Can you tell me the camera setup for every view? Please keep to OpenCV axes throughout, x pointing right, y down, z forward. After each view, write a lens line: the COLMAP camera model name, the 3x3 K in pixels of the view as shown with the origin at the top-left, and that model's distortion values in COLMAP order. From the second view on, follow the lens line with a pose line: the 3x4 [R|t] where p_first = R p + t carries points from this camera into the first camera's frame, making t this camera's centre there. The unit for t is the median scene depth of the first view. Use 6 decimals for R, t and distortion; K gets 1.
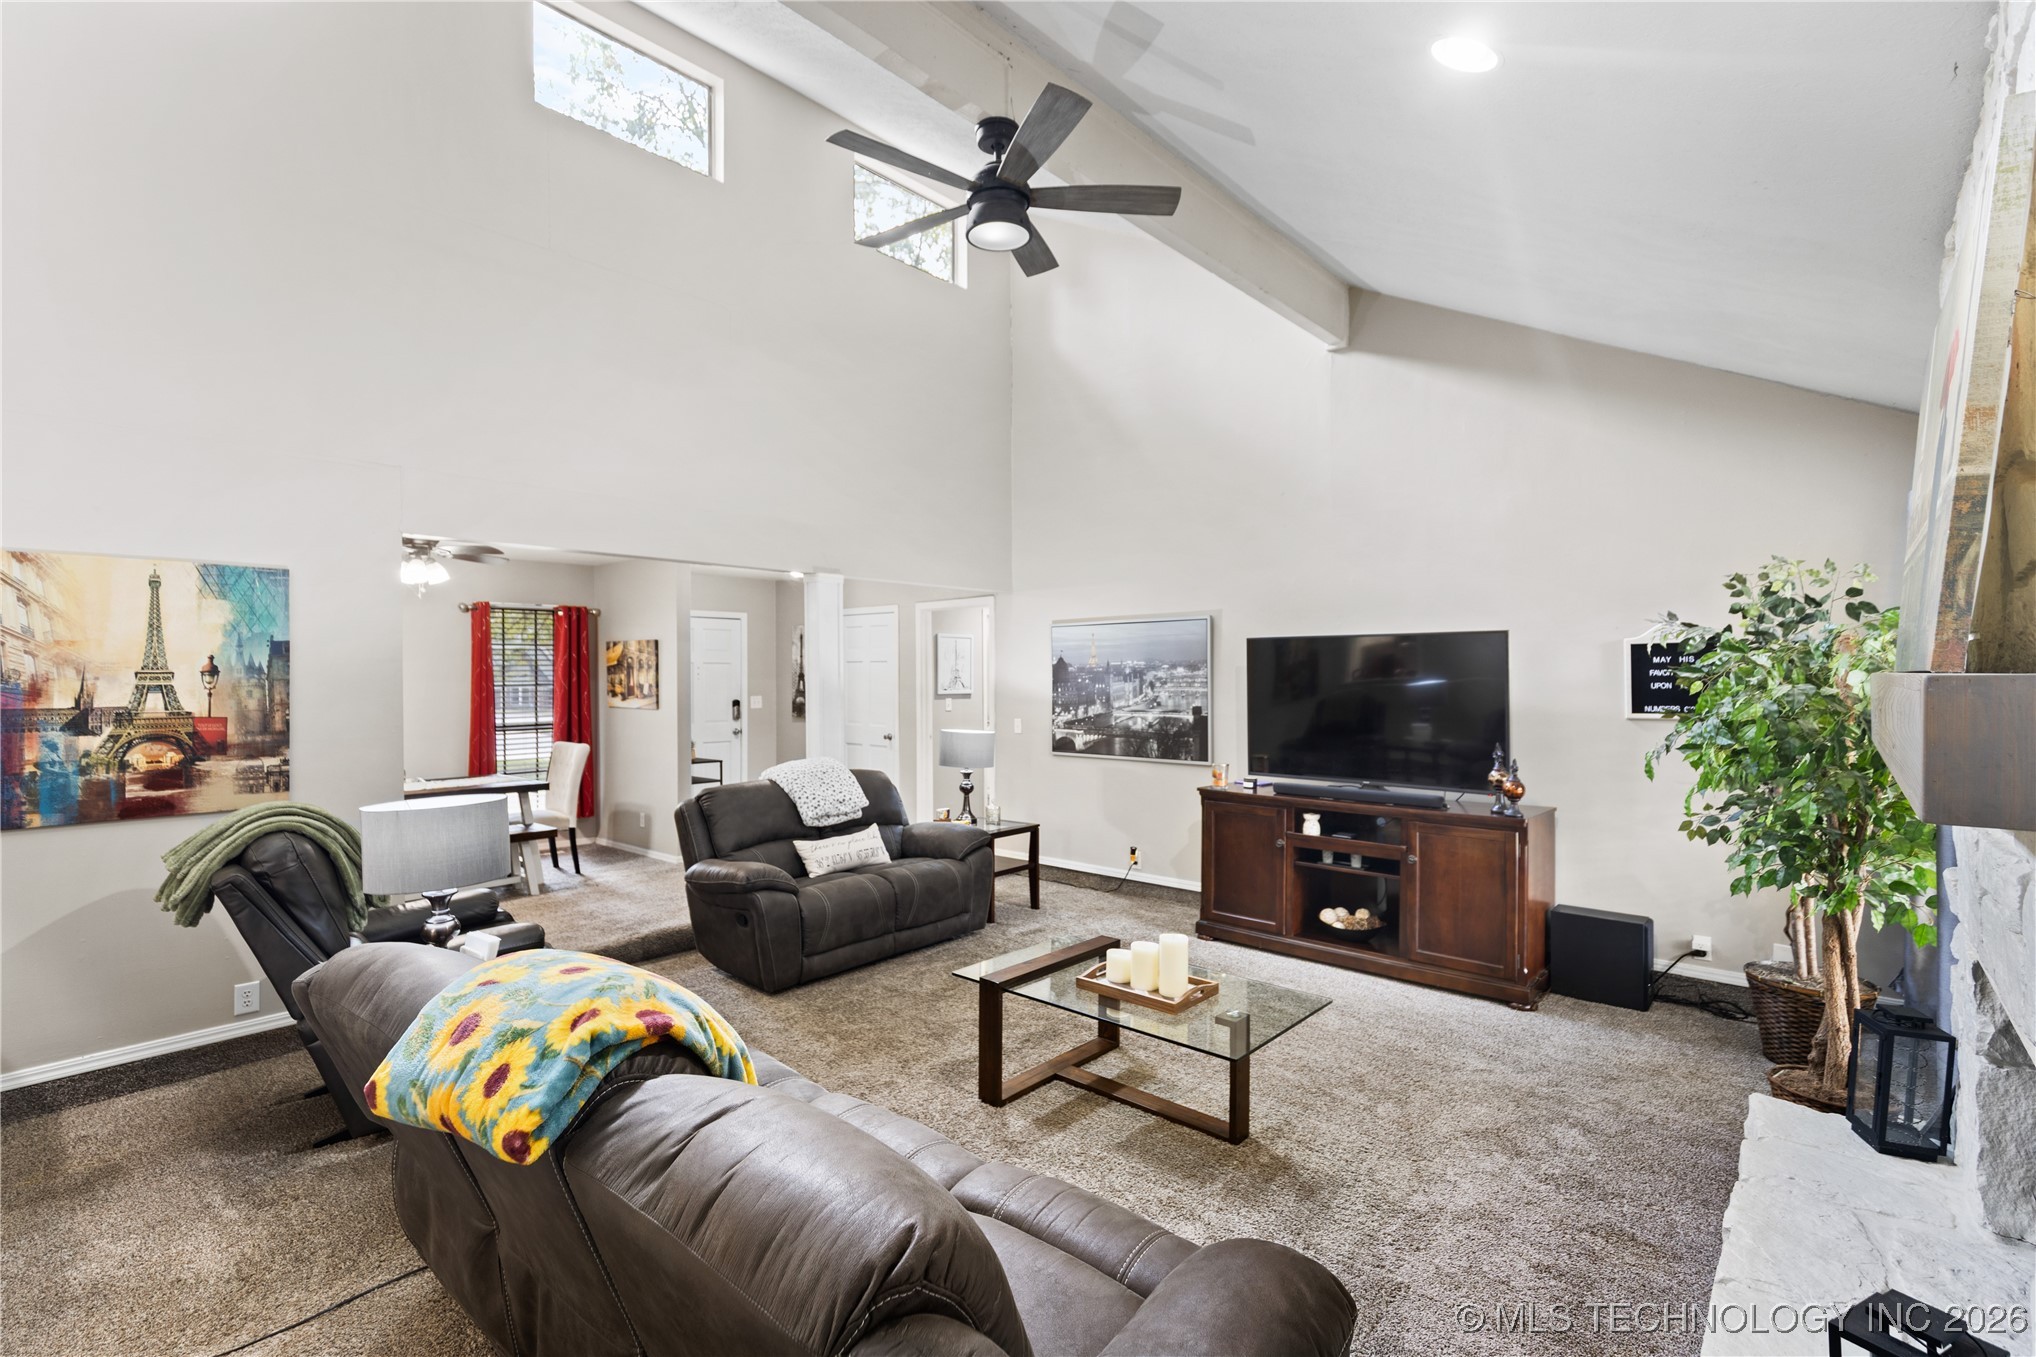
lens RADIAL K [[936.1, 0, 1024.9], [0, 936.1, 671.8], [0, 0, 1]] dist [0.016598, -0.000005]
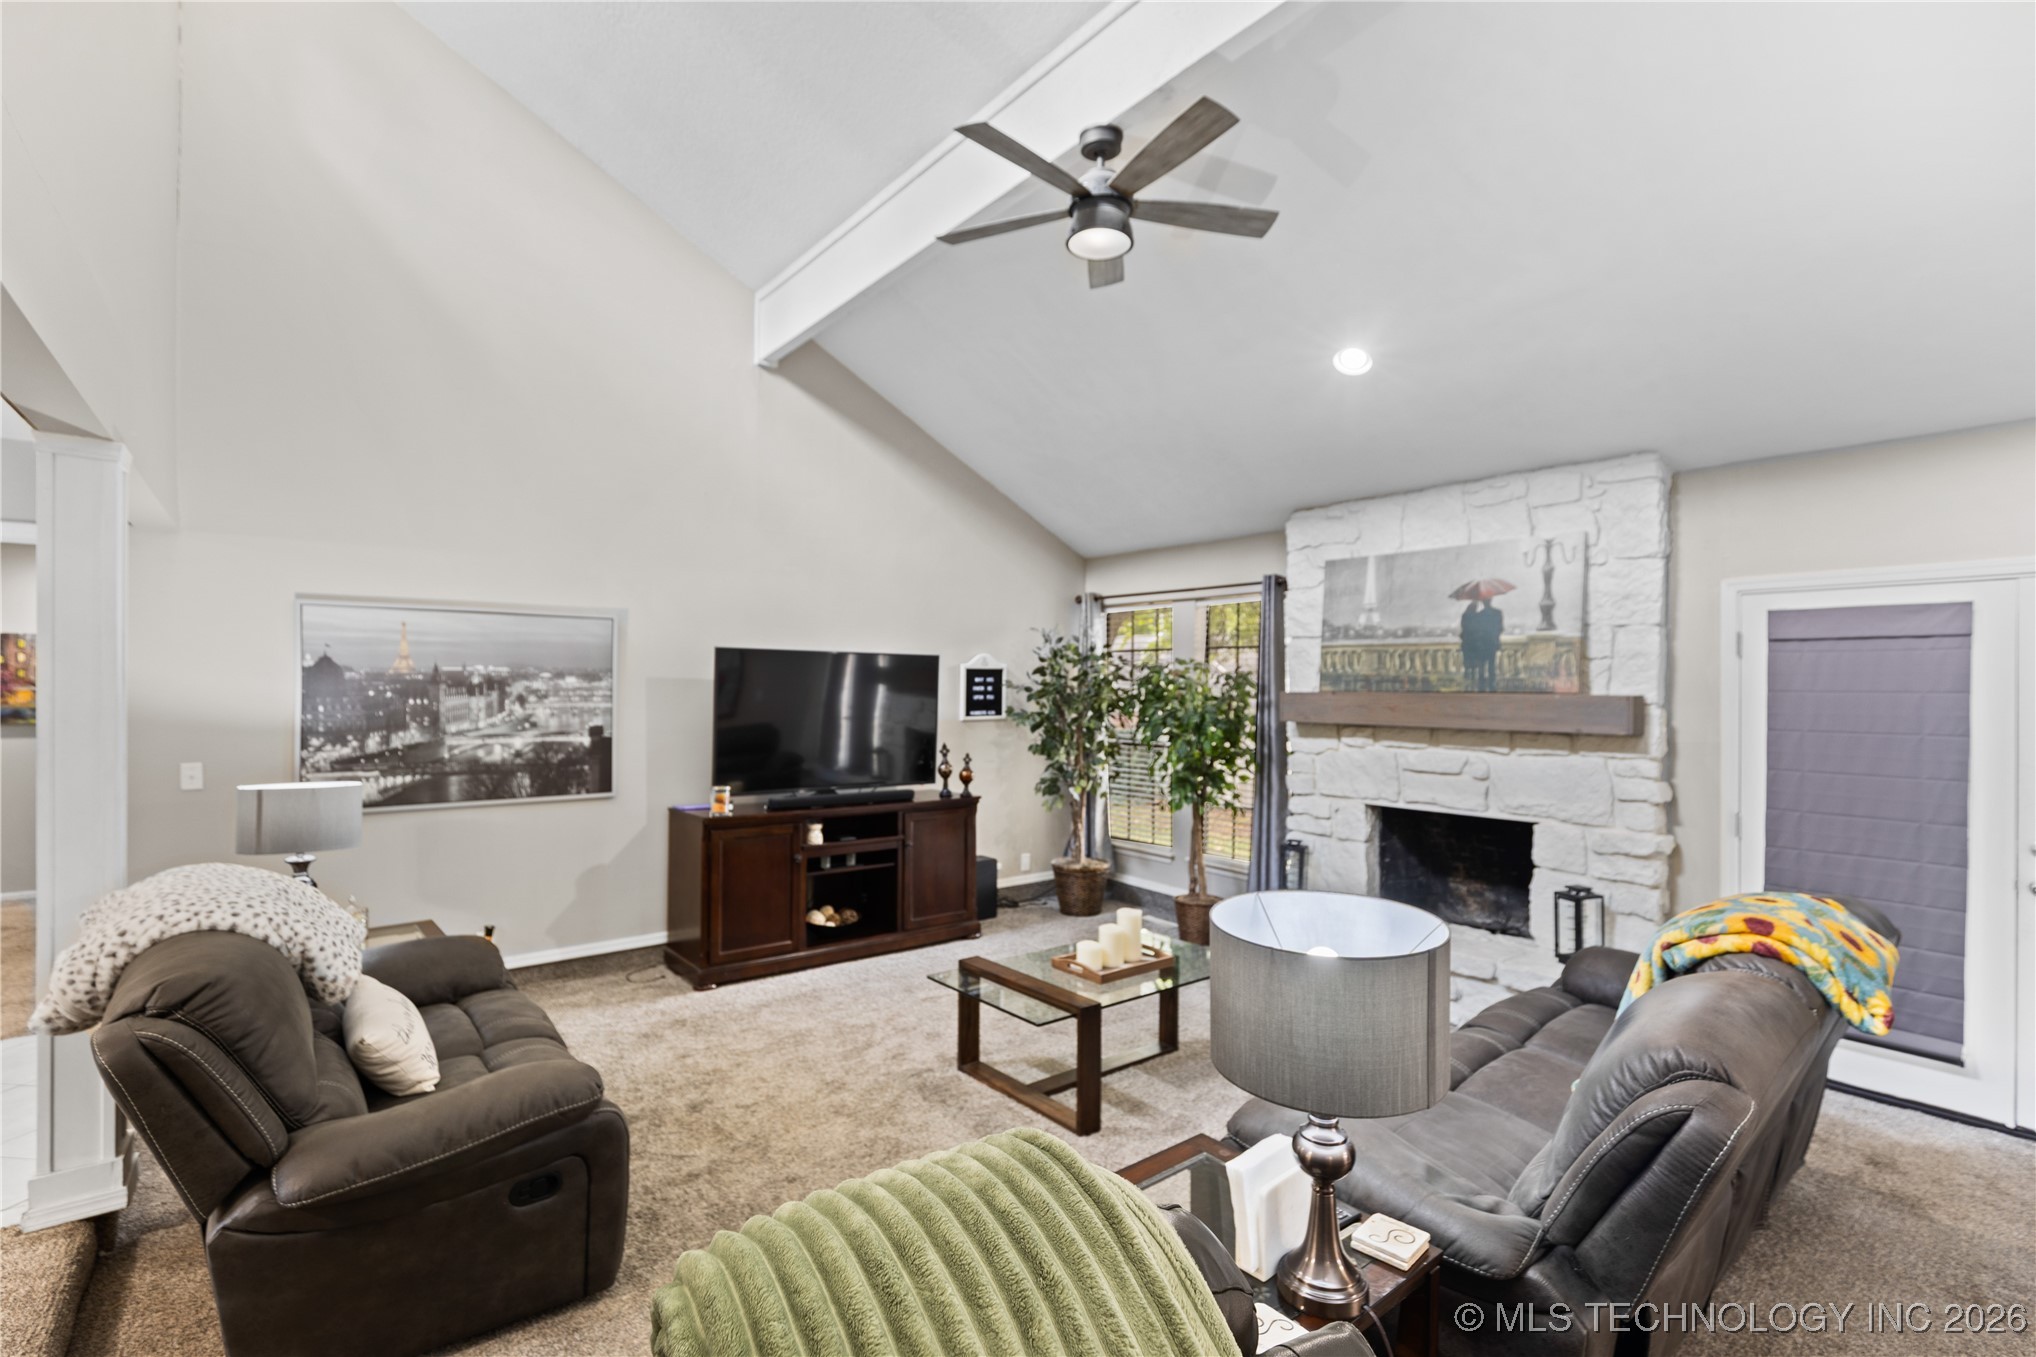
lens RADIAL K [[925.4, 0, 1029.7], [0, 925.4, 686.9], [0, 0, 1]] dist [0.000575, 0.000016]
pose [[0.167446, 0.006364, 0.985861, -0.525682], [-0.010322, 0.999936, -0.004702, 0.003431], [-0.985827, -0.009389, 0.167501, 0.484470]]
